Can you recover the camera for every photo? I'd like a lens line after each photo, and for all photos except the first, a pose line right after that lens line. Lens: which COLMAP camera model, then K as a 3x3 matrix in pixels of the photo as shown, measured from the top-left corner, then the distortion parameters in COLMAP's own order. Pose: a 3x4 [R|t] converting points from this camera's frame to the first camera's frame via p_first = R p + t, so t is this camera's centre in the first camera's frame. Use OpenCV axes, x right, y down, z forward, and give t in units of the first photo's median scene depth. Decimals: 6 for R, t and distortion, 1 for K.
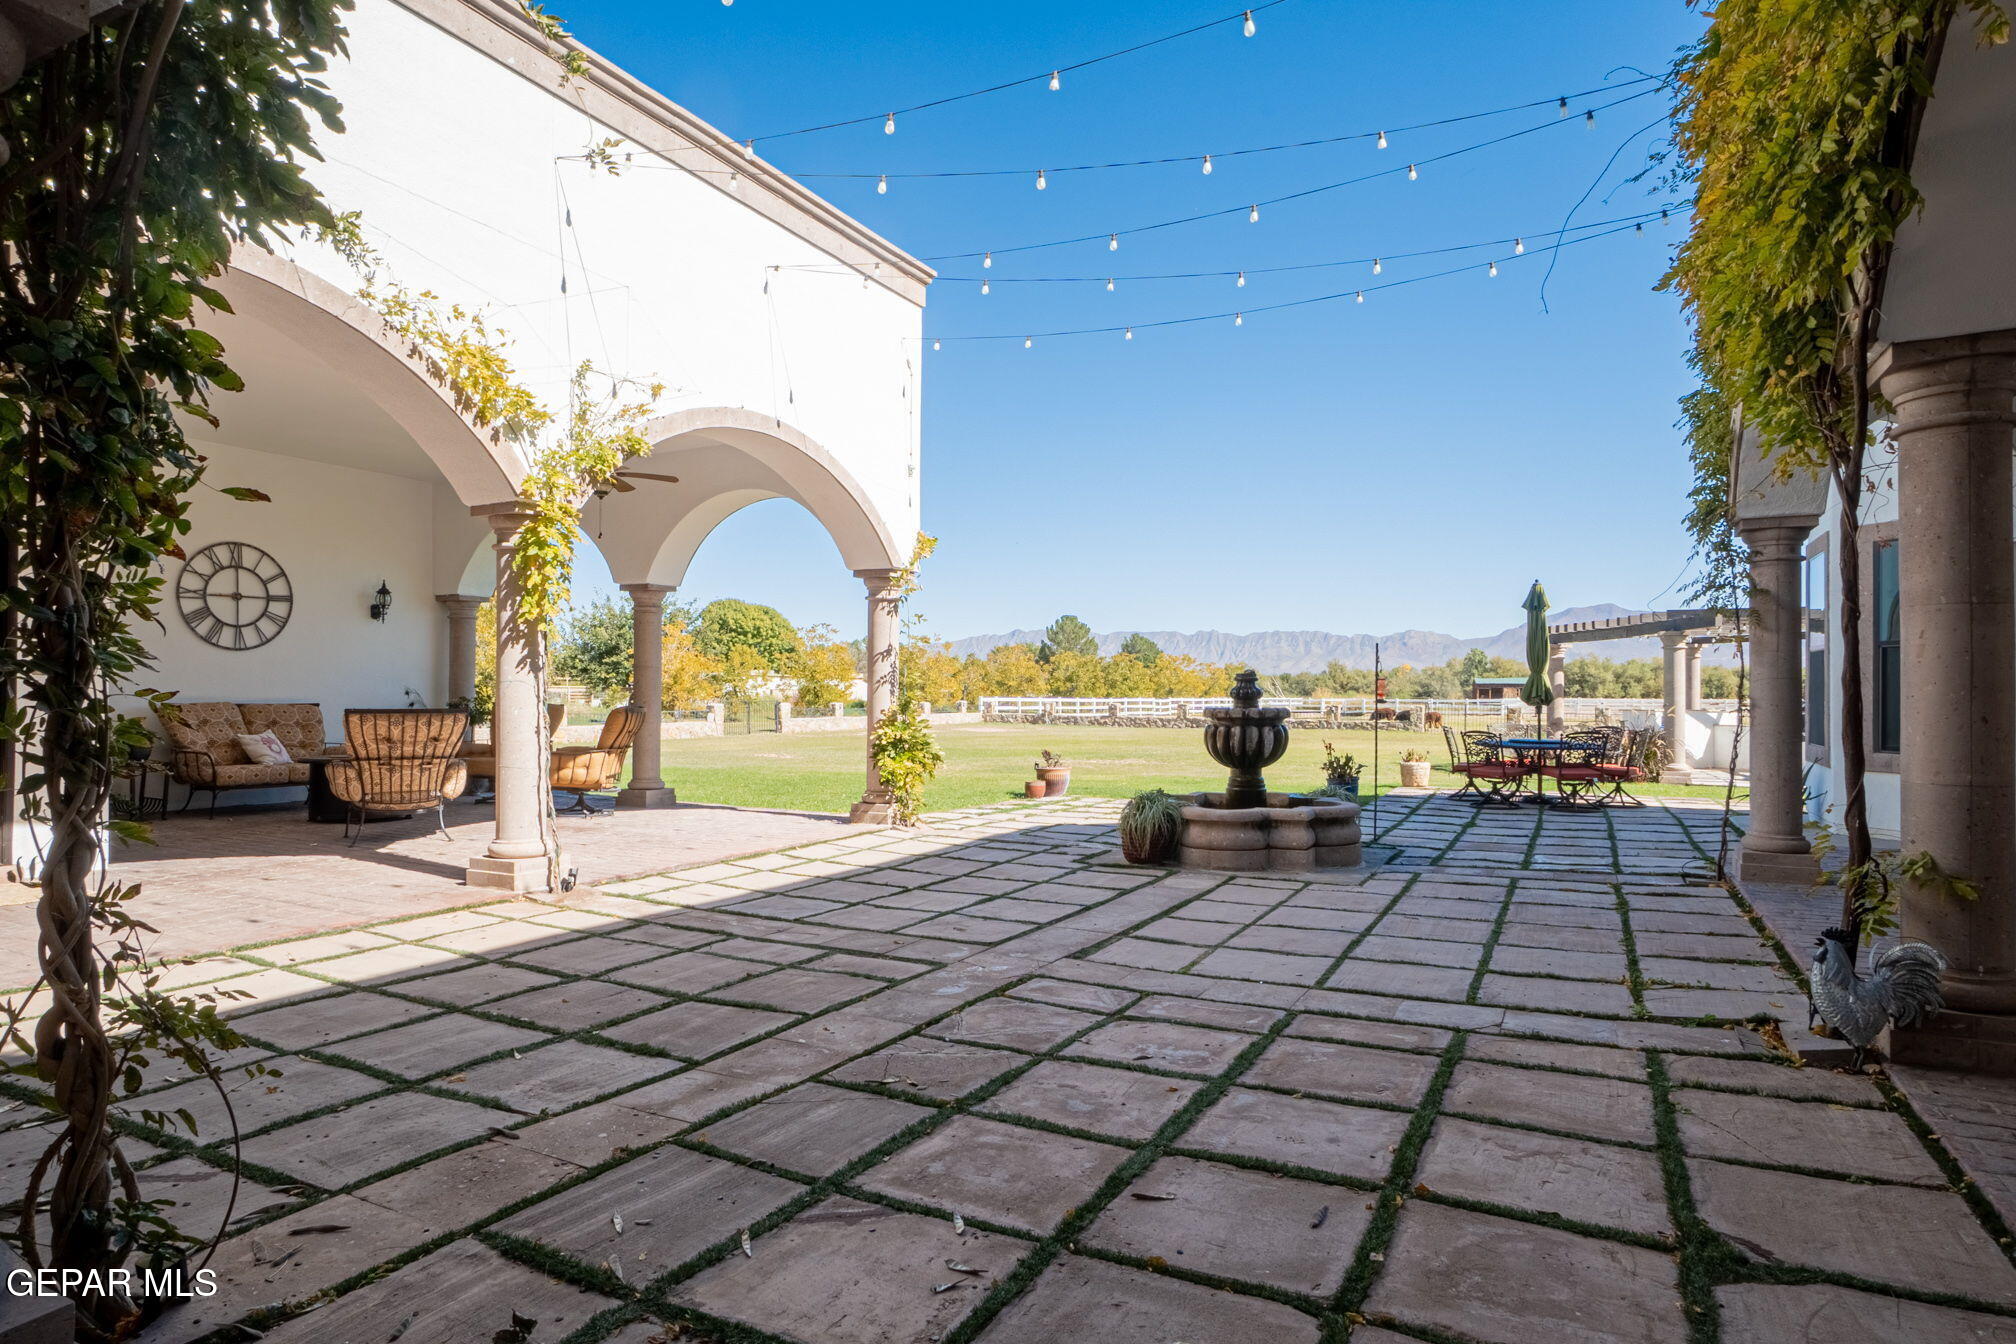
lens RADIAL K [[1104.7, 0, 978.2], [0, 1104.7, 675.0], [0, 0, 1]] dist [0.001831, 0.000725]
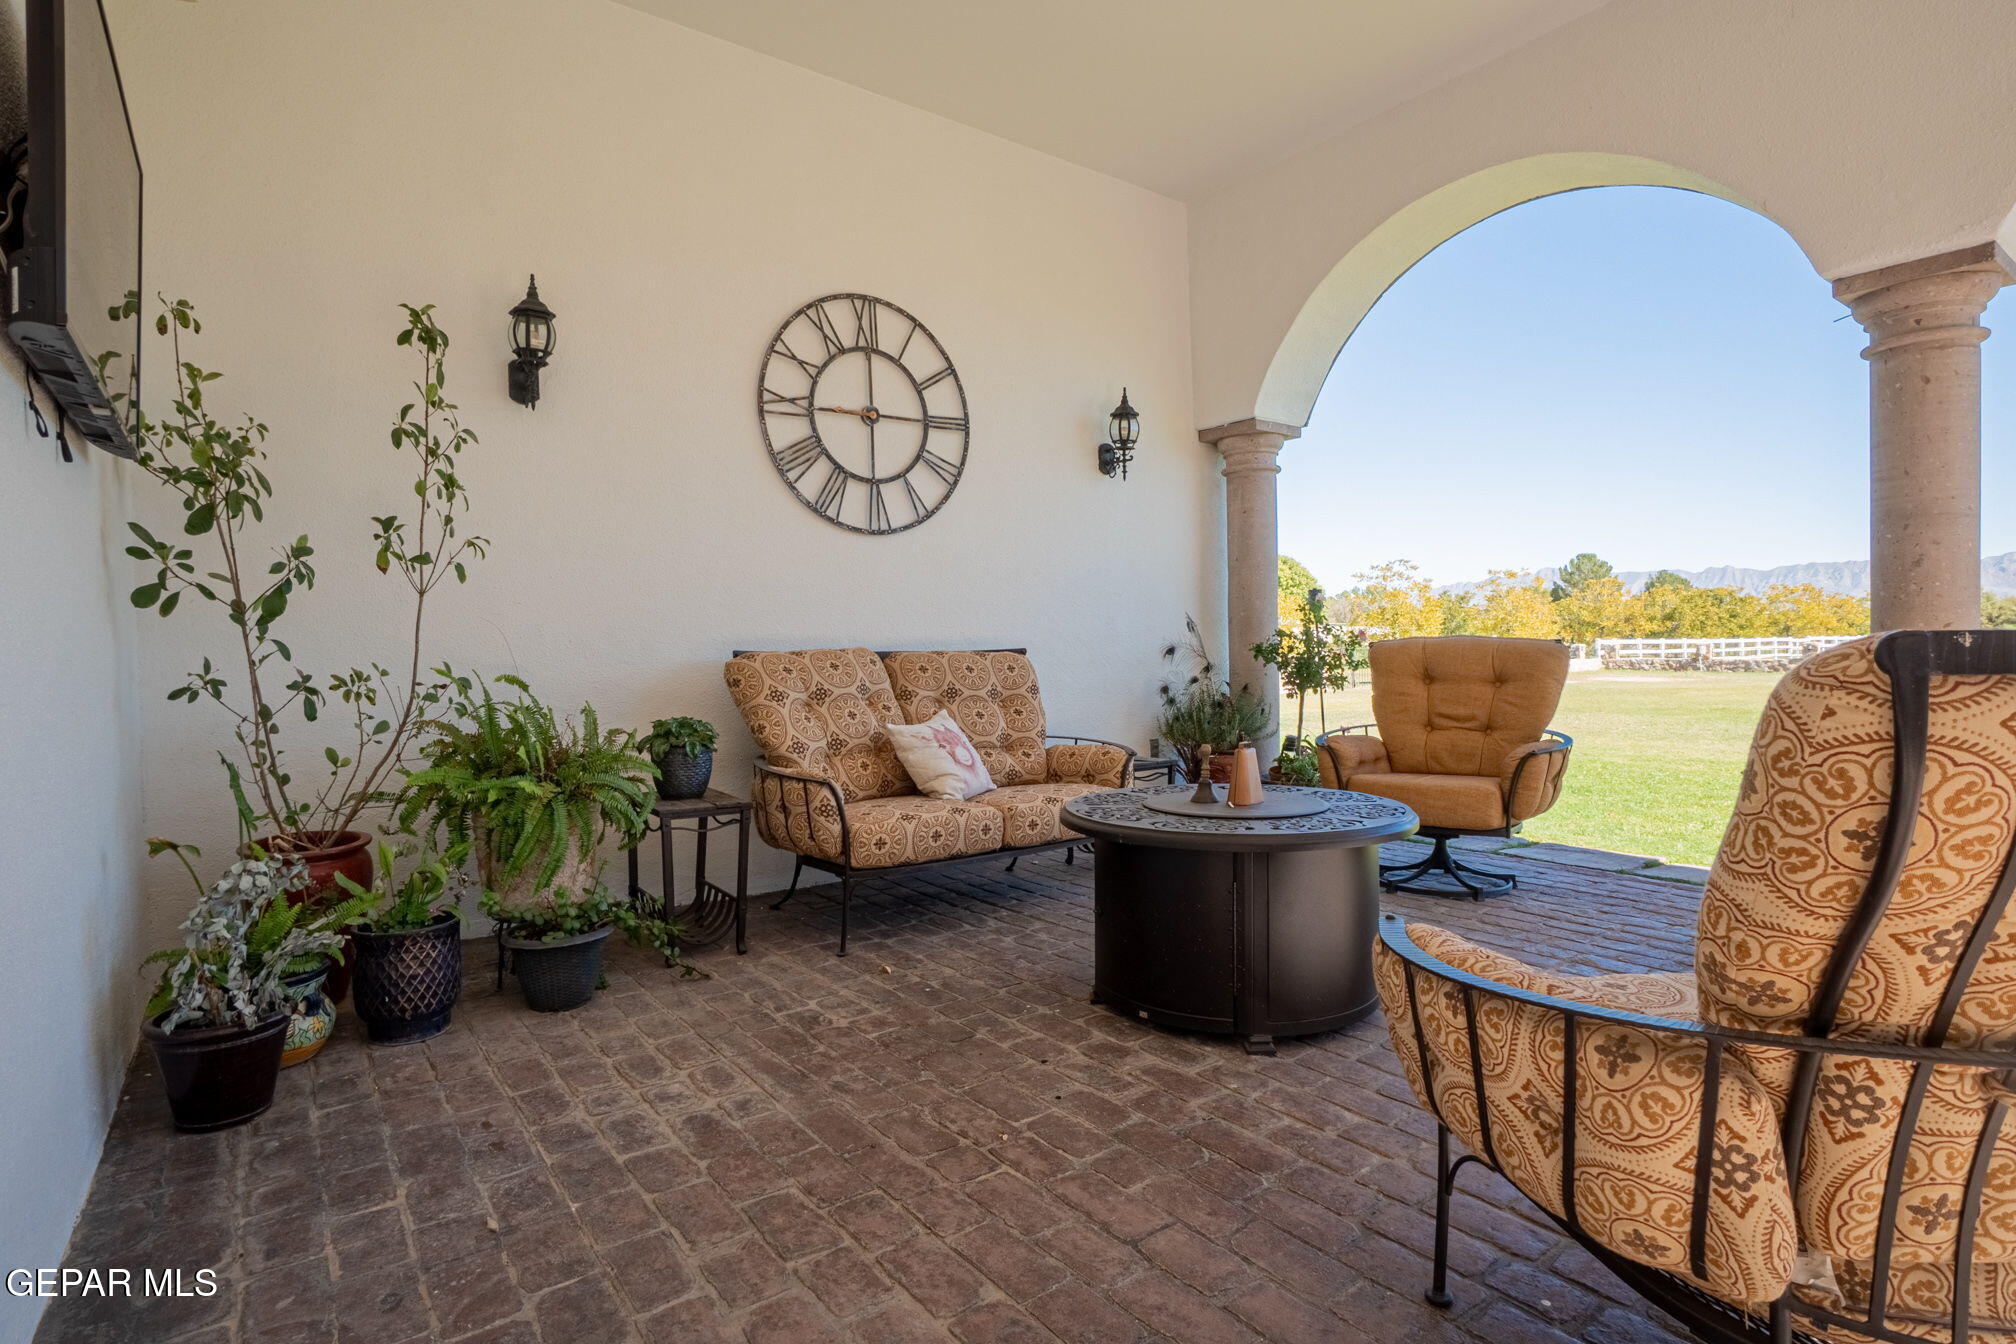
lens RADIAL K [[1044.2, 0, 1005.0], [0, 1044.2, 645.1], [0, 0, 1]] dist [-0.047296, 0.023975]
pose [[0.907183, -0.022789, -0.420119, -0.441578], [0.029669, 0.999511, 0.009848, 0.020348], [0.419689, -0.021399, 0.907416, 0.631546]]
